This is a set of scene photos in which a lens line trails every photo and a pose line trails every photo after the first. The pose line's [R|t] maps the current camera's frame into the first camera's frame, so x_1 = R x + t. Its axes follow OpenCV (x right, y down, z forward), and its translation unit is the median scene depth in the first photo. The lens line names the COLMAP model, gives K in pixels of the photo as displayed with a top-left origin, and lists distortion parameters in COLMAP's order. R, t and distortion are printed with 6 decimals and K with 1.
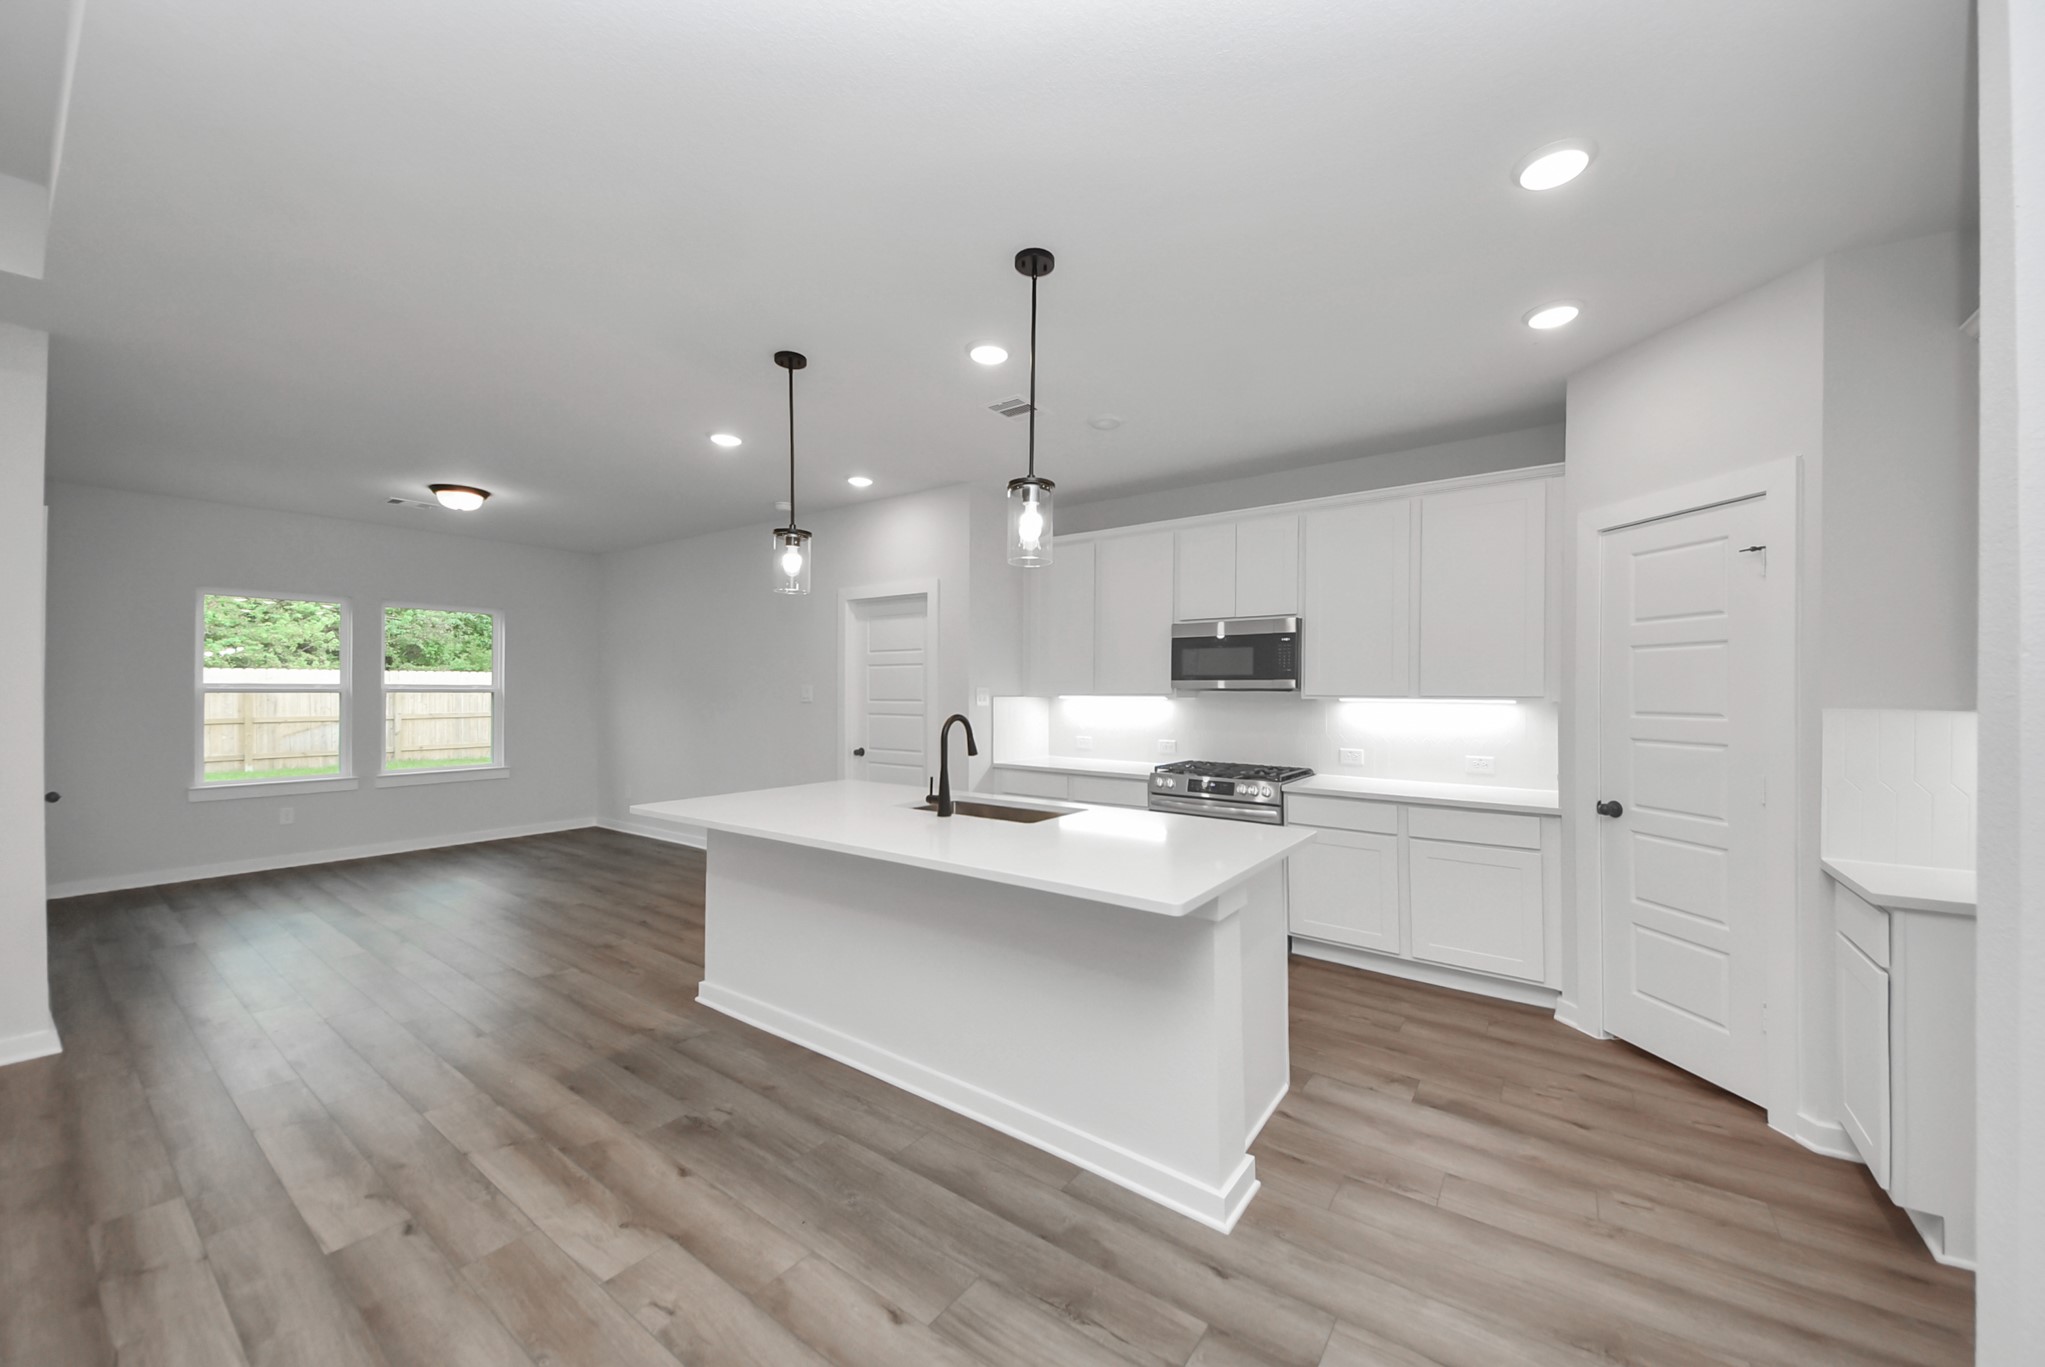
lens RADIAL K [[751.7, 0, 1033.3], [0, 751.7, 683.4], [0, 0, 1]] dist [0.012670, -0.011096]
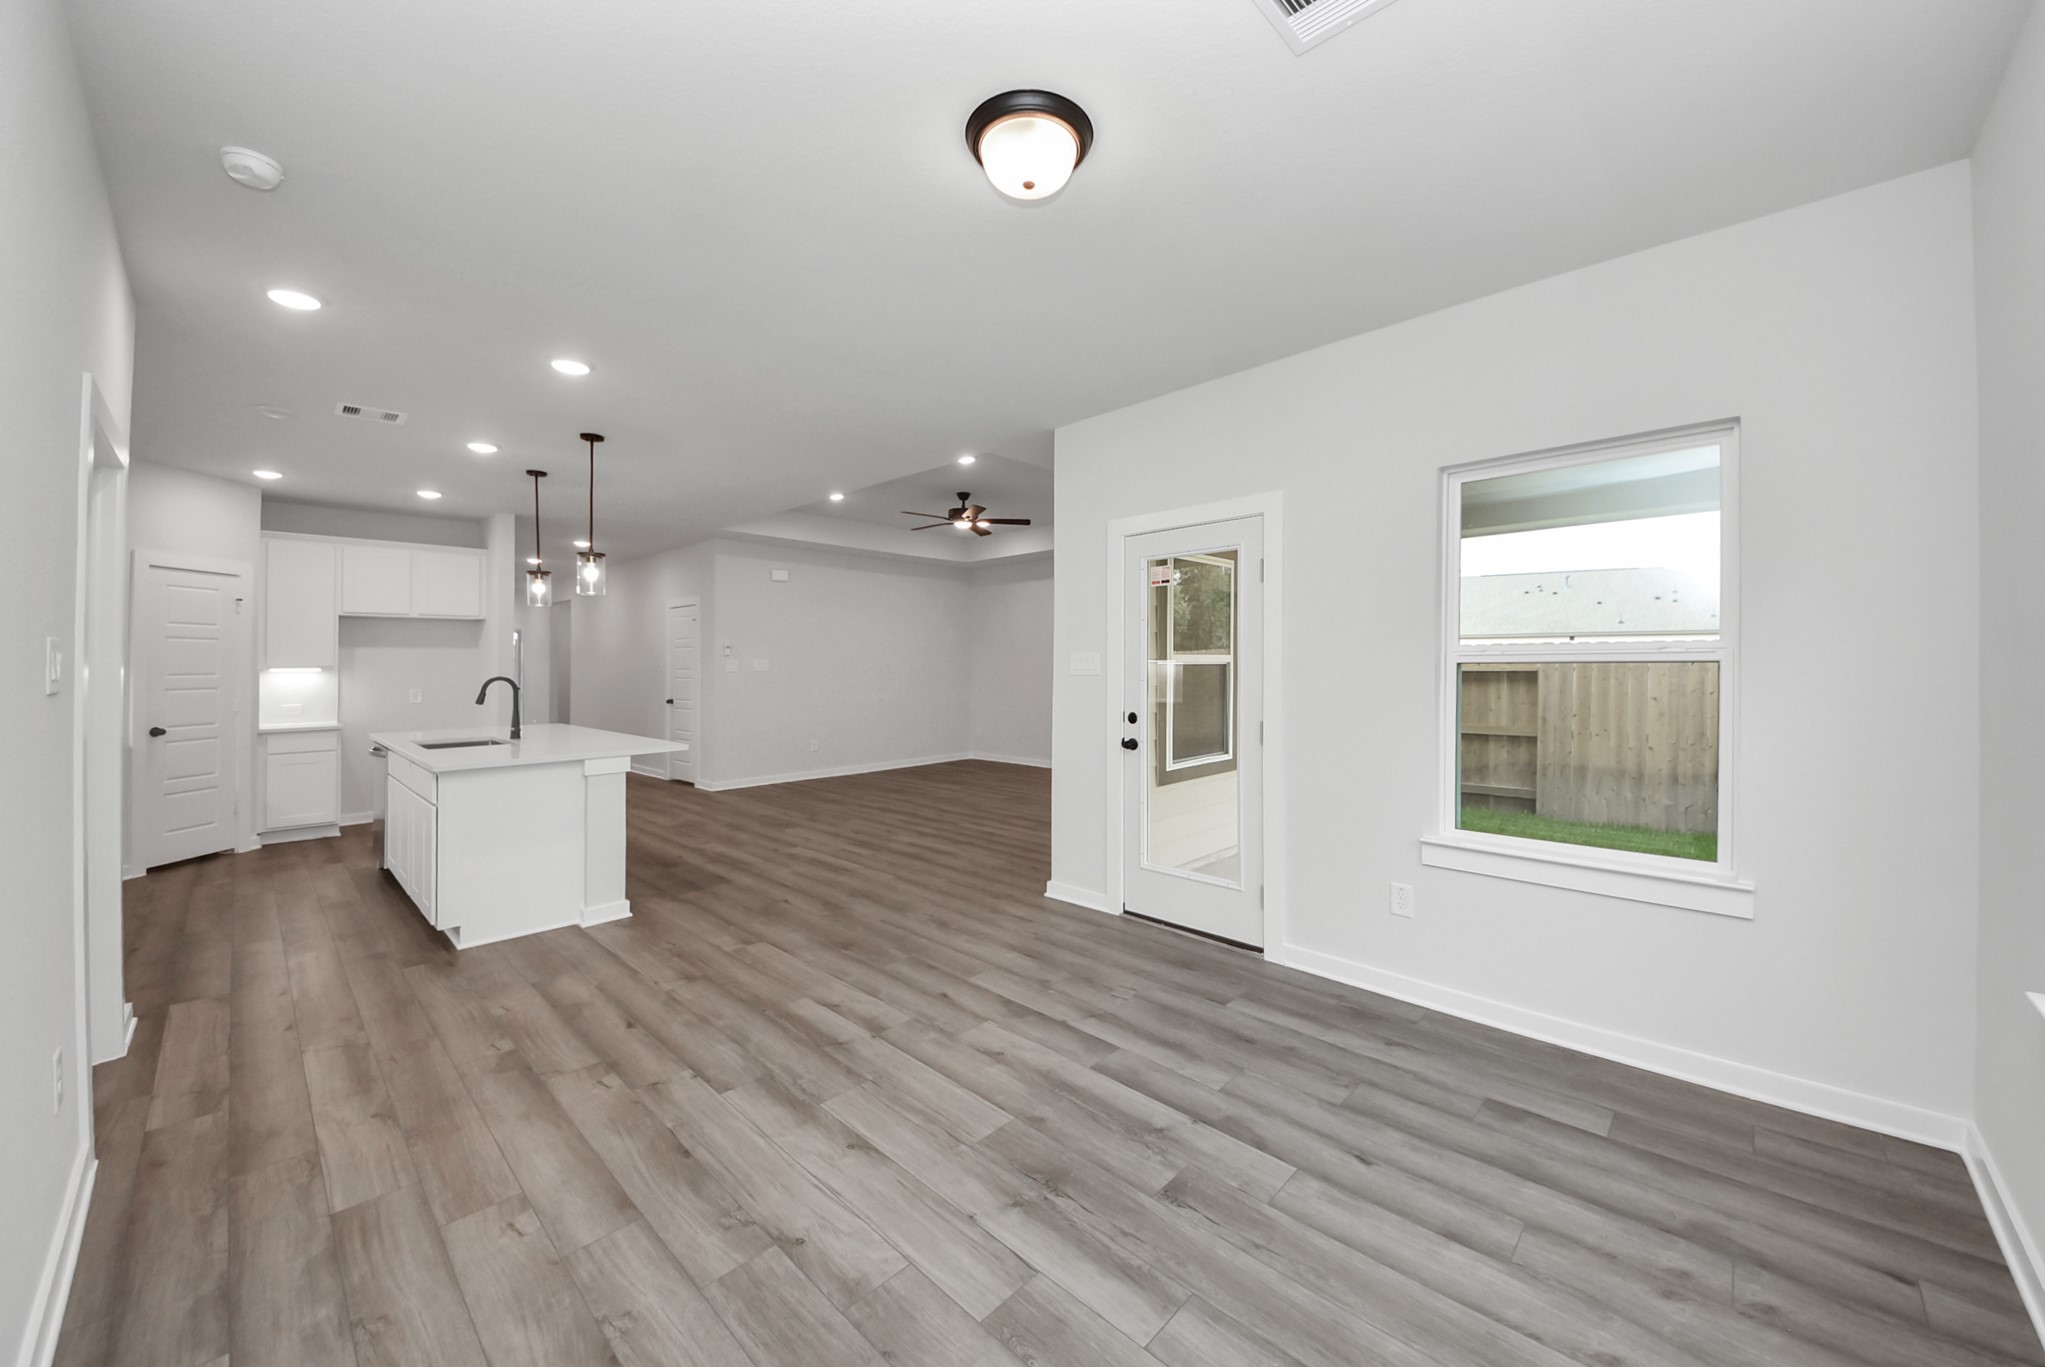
lens RADIAL K [[752.3, 0, 1041.6], [0, 752.3, 656.0], [0, 0, 1]] dist [0.030461, -0.018828]
pose [[-0.991239, 0.000604, 0.132082, -1.148325], [-0.001927, 0.999817, -0.019040, 0.016687], [-0.132069, -0.019128, -0.991056, 1.937653]]
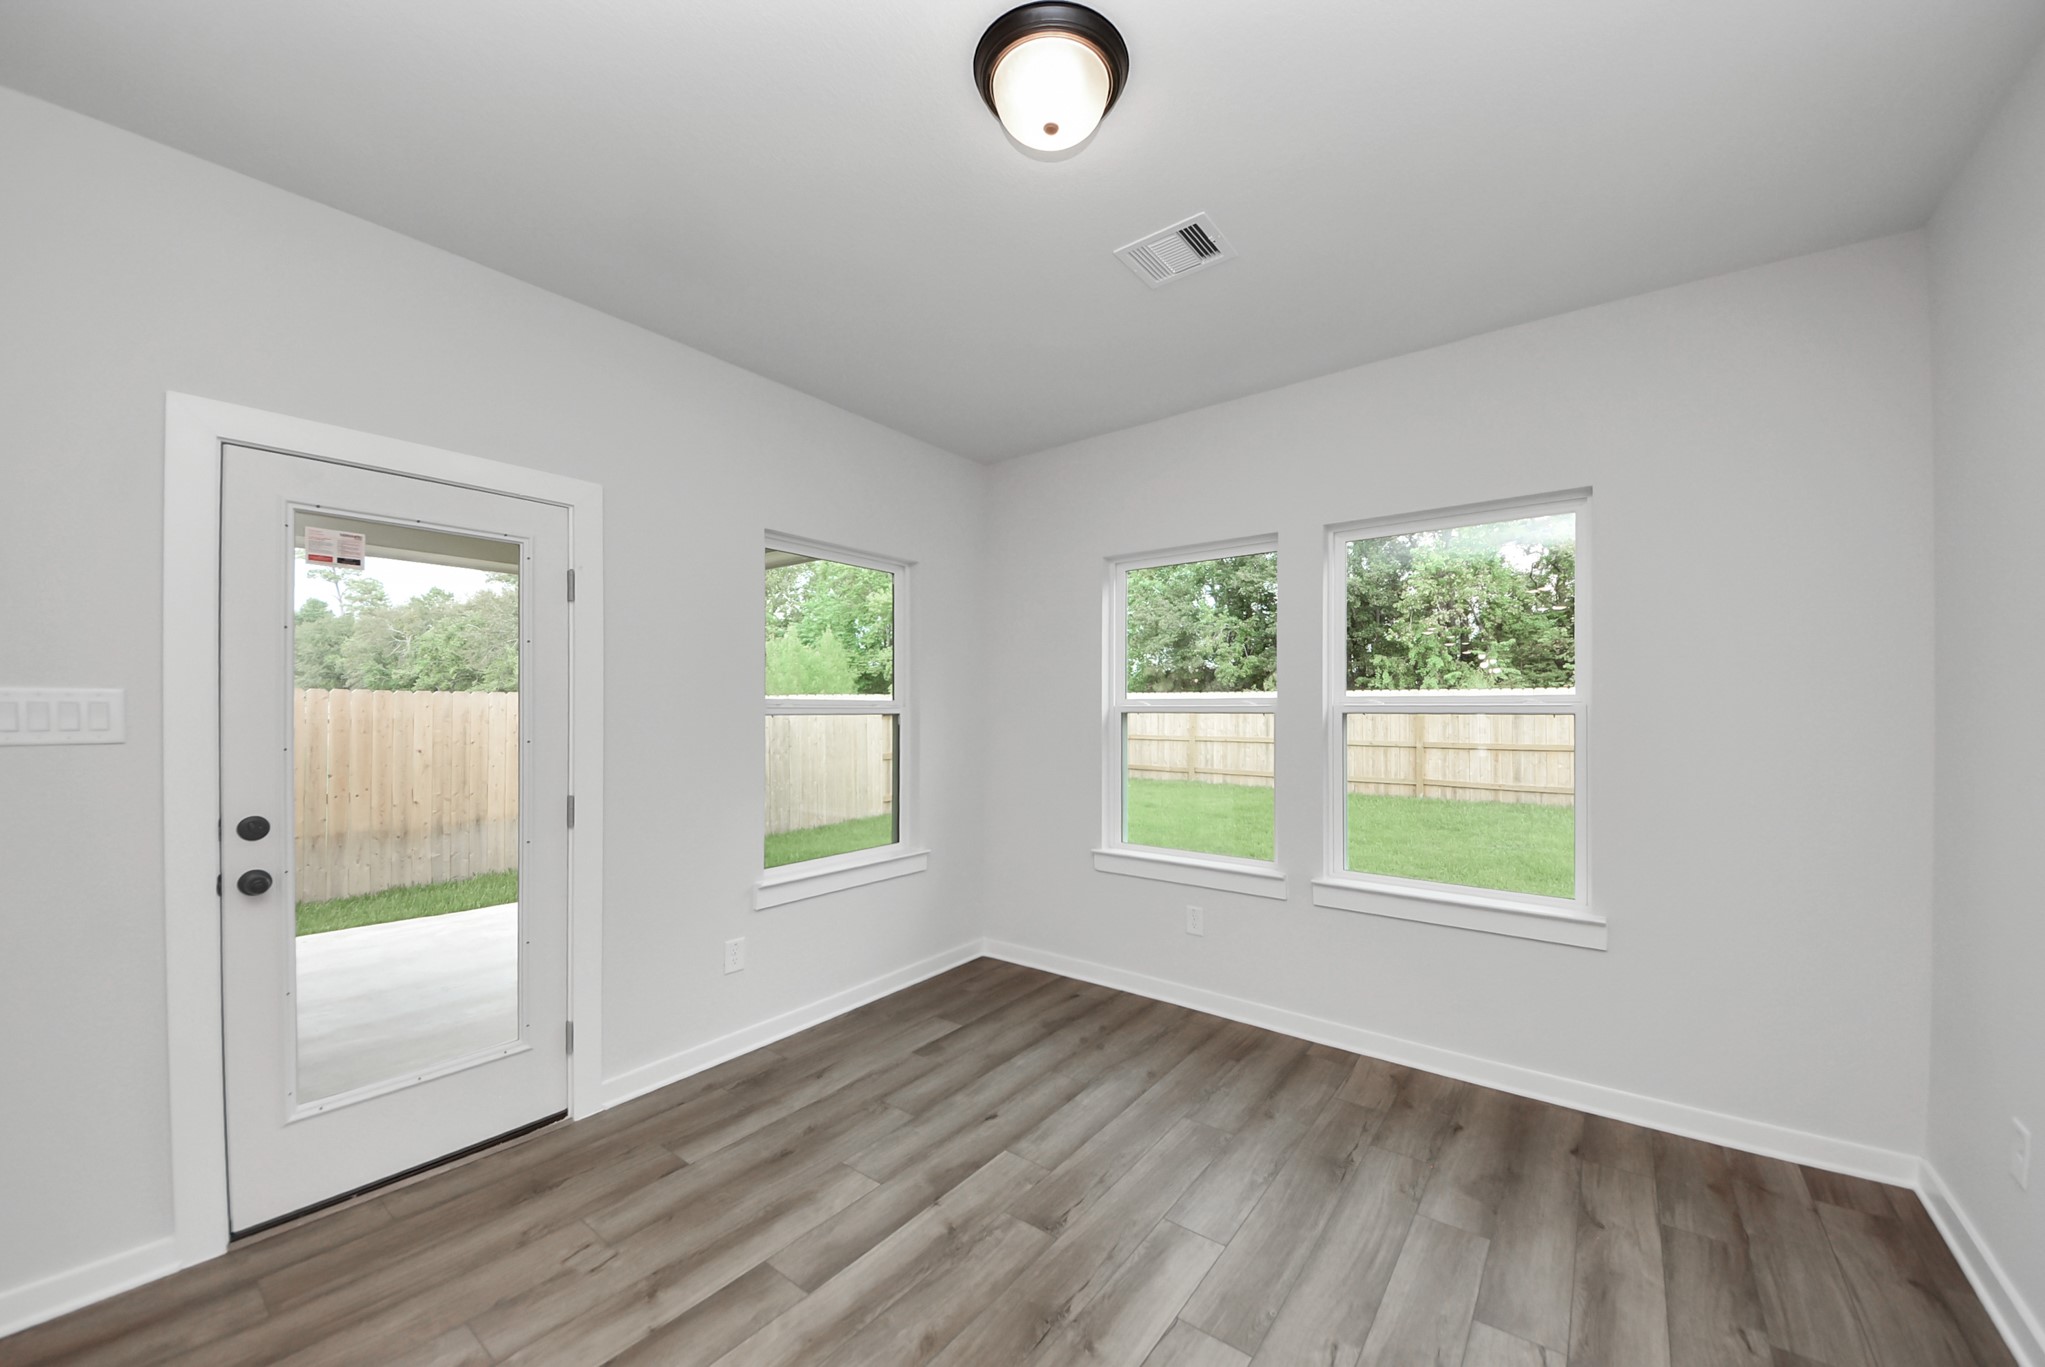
lens RADIAL K [[751.7, 0, 1033.3], [0, 751.7, 683.4], [0, 0, 1]] dist [0.012670, -0.011096]
pose [[-0.024385, -0.037213, -0.999010, -0.602748], [0.012698, 0.999215, -0.037531, 0.006842], [0.999622, -0.013600, -0.023893, 1.399626]]
